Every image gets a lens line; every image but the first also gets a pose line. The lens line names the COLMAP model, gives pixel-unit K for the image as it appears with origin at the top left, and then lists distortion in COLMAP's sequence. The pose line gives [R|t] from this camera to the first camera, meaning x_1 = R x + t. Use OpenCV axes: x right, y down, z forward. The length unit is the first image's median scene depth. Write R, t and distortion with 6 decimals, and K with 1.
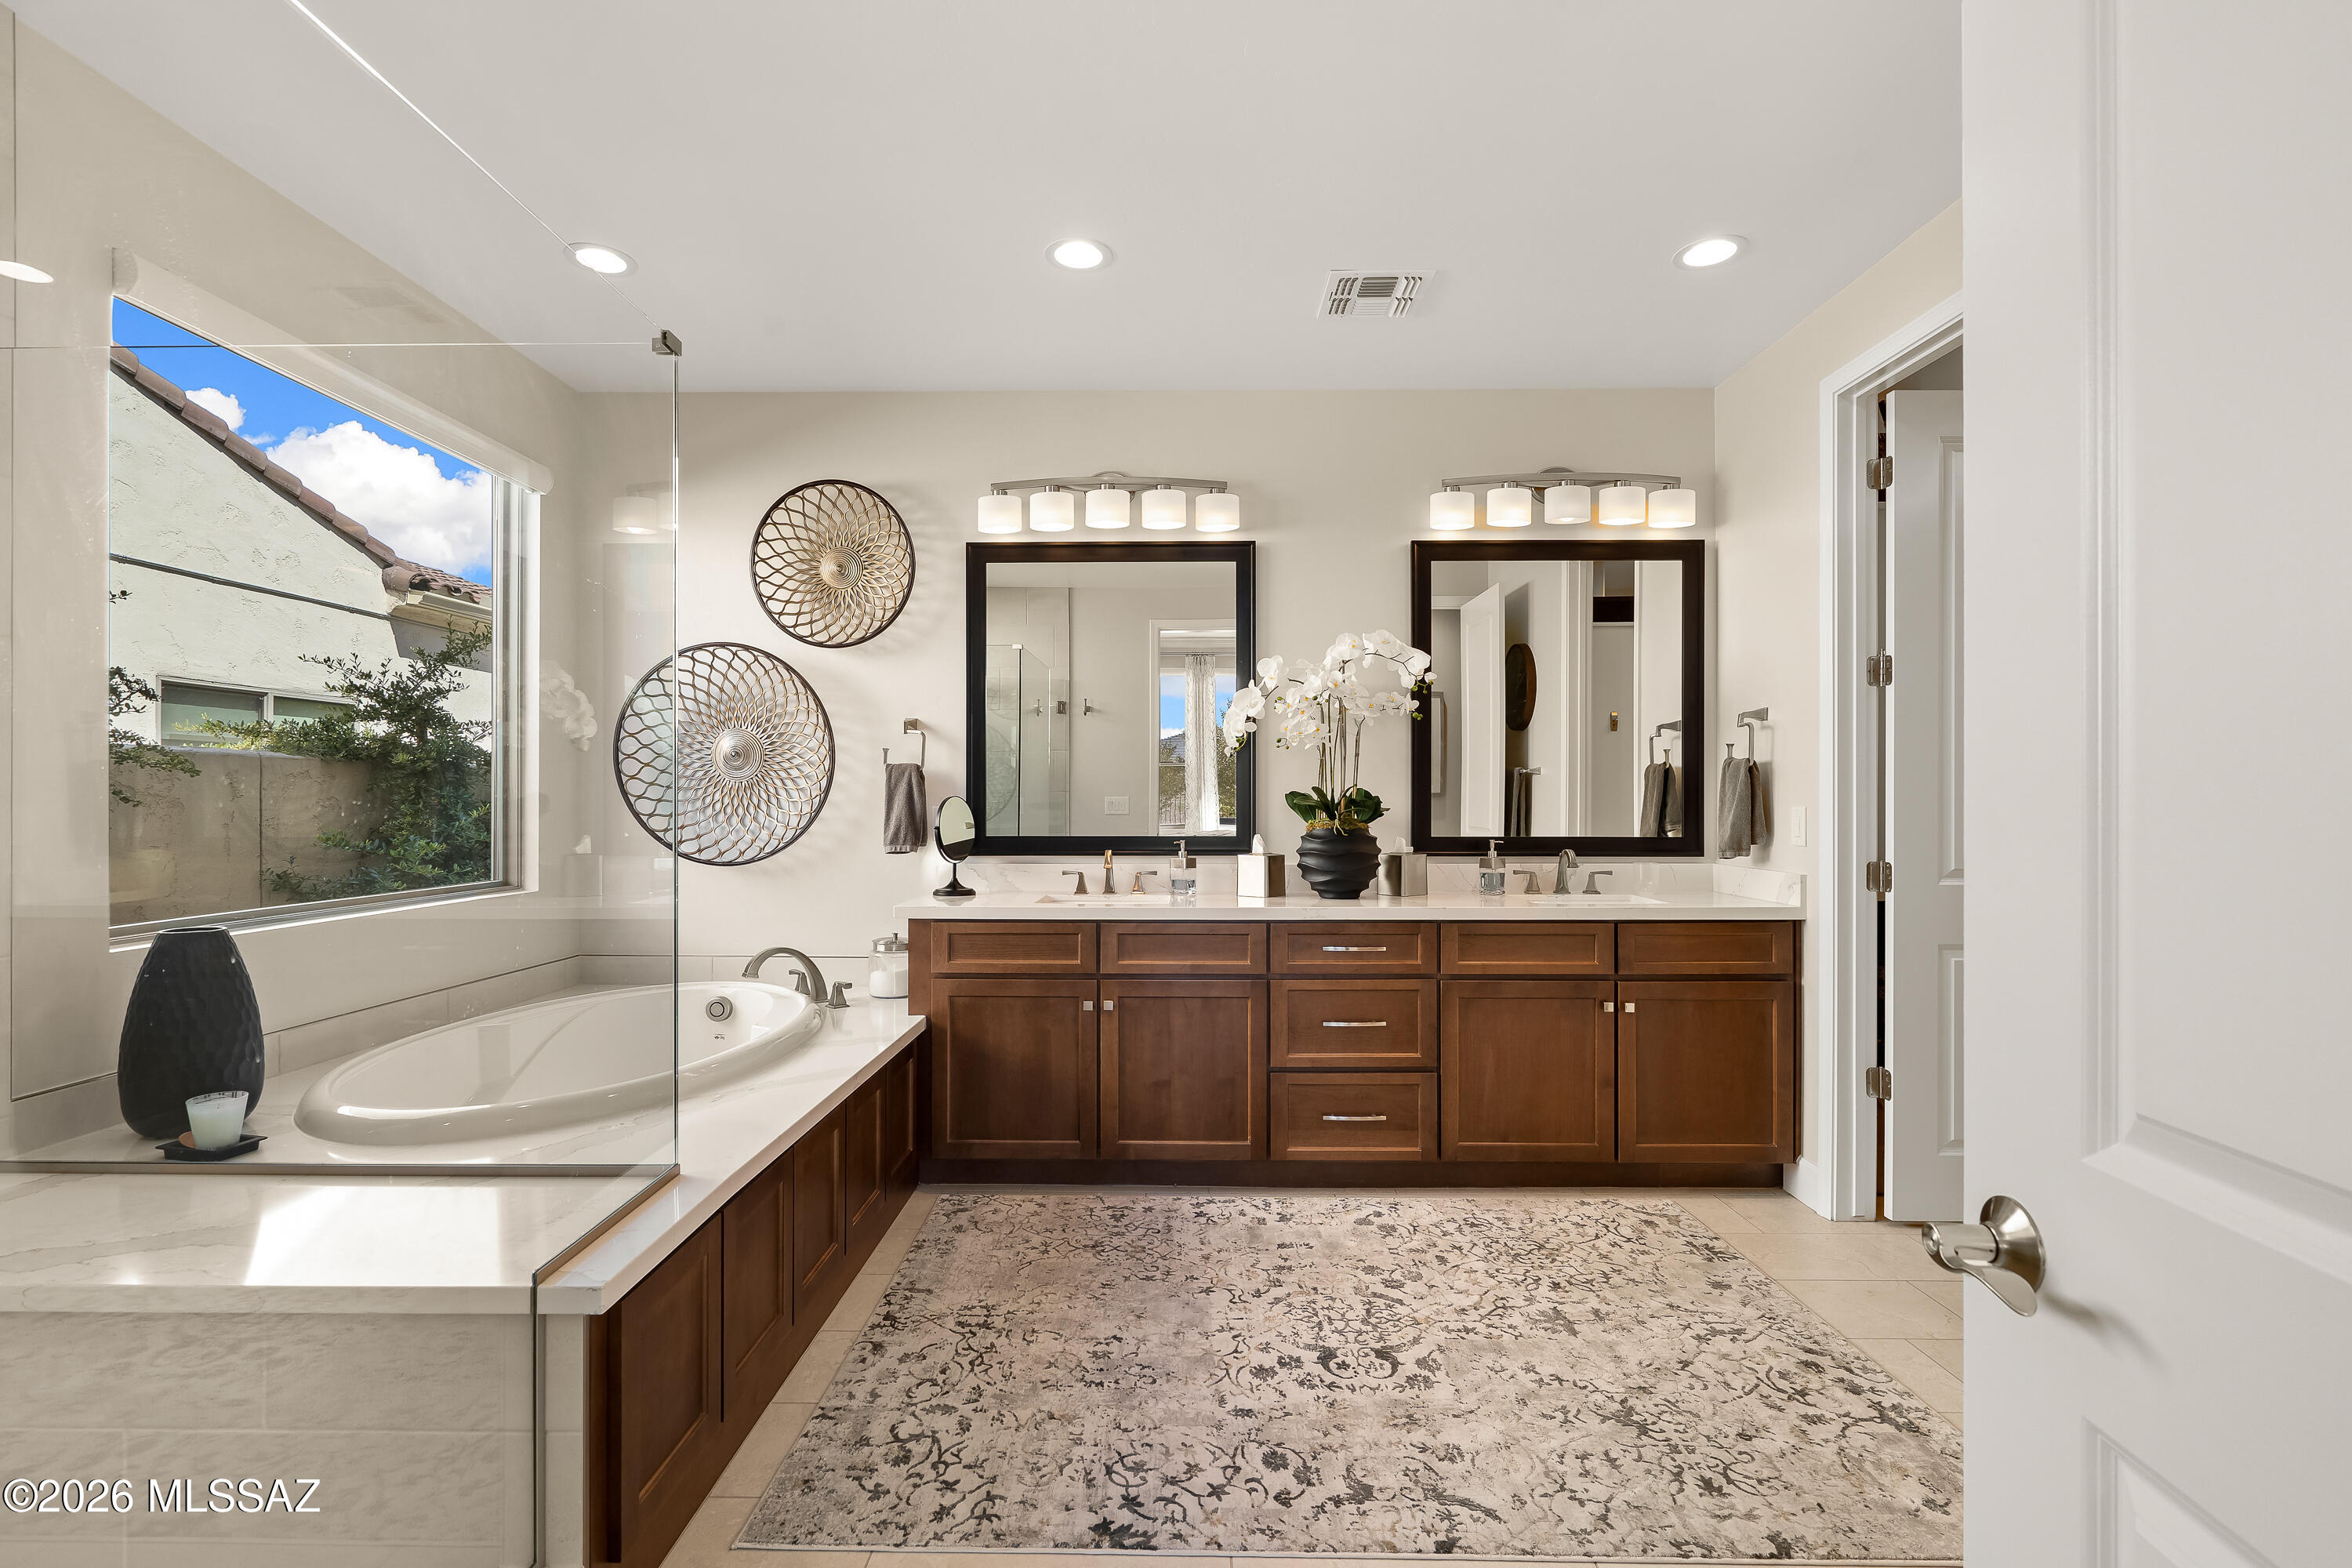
lens RADIAL K [[1087.5, 0, 1167.1], [0, 1087.5, 785.5], [0, 0, 1]] dist [0.000013, -0.000655]
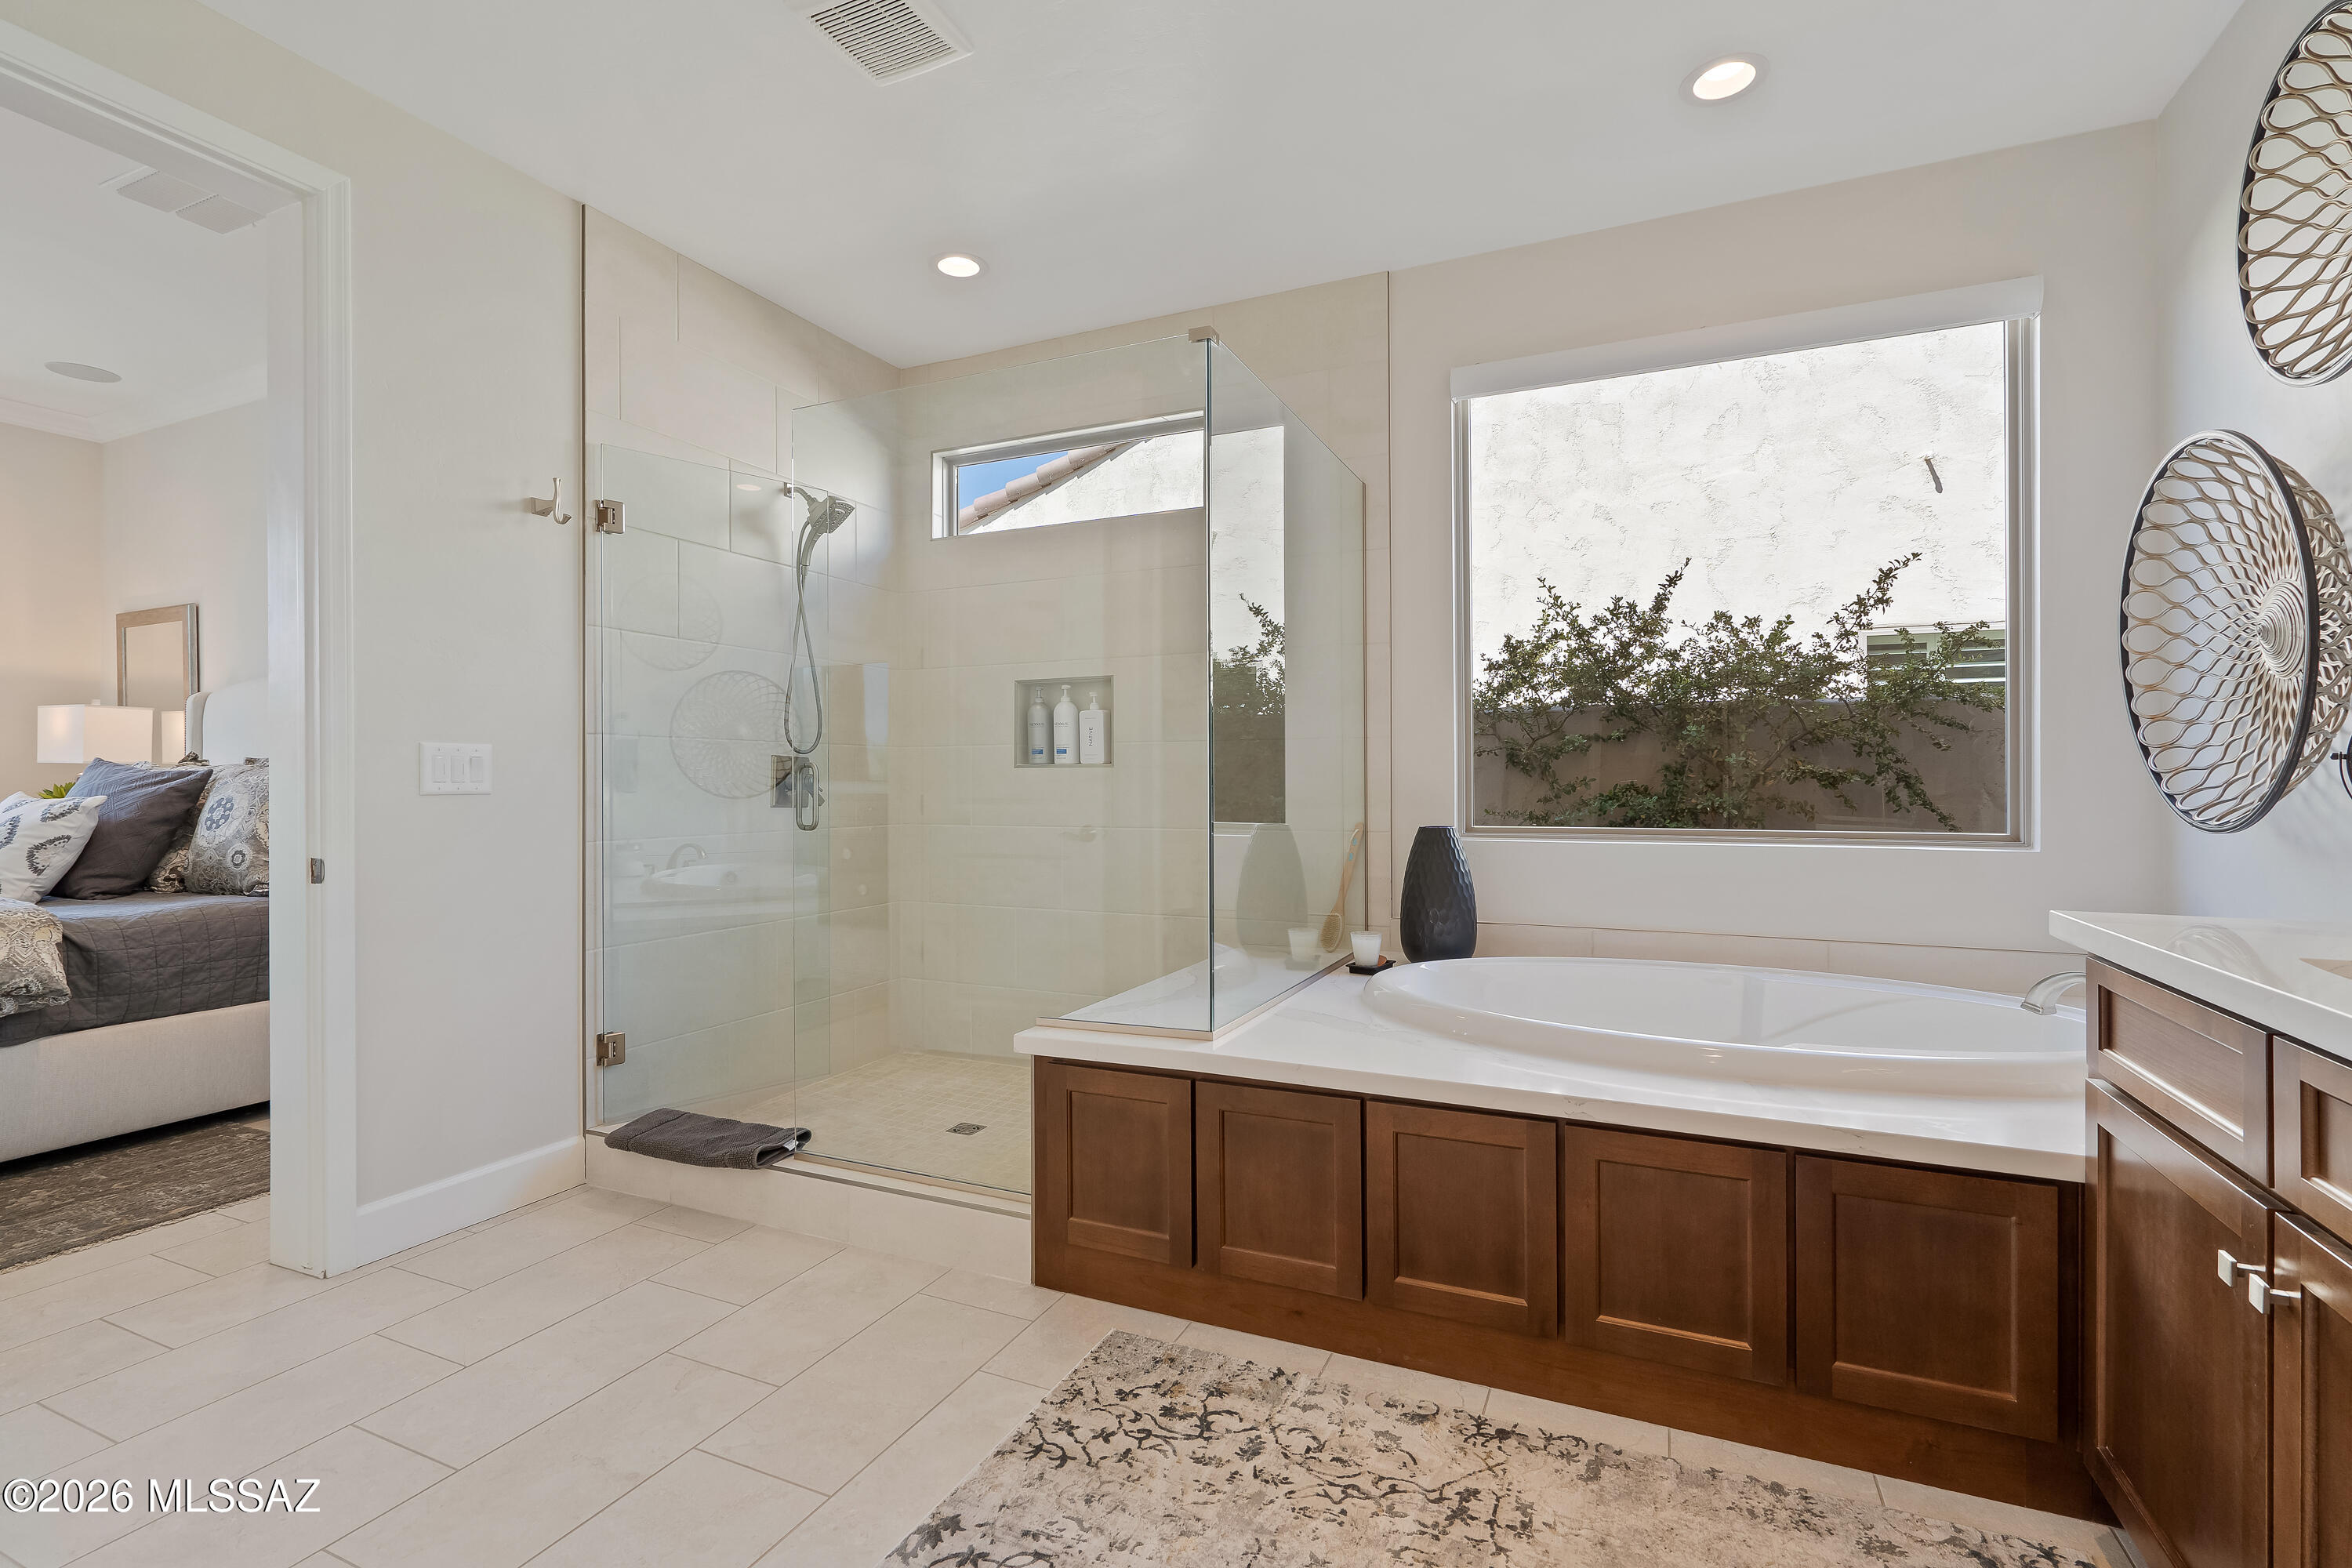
lens RADIAL K [[1087.5, 0, 1167.1], [0, 1087.5, 785.5], [0, 0, 1]] dist [0.000013, -0.000655]
pose [[-0.413709, 0.002680, -0.910405, 0.582177], [0.010663, 0.999941, -0.001901, 0.082669], [0.910347, -0.010494, -0.413714, 1.342123]]
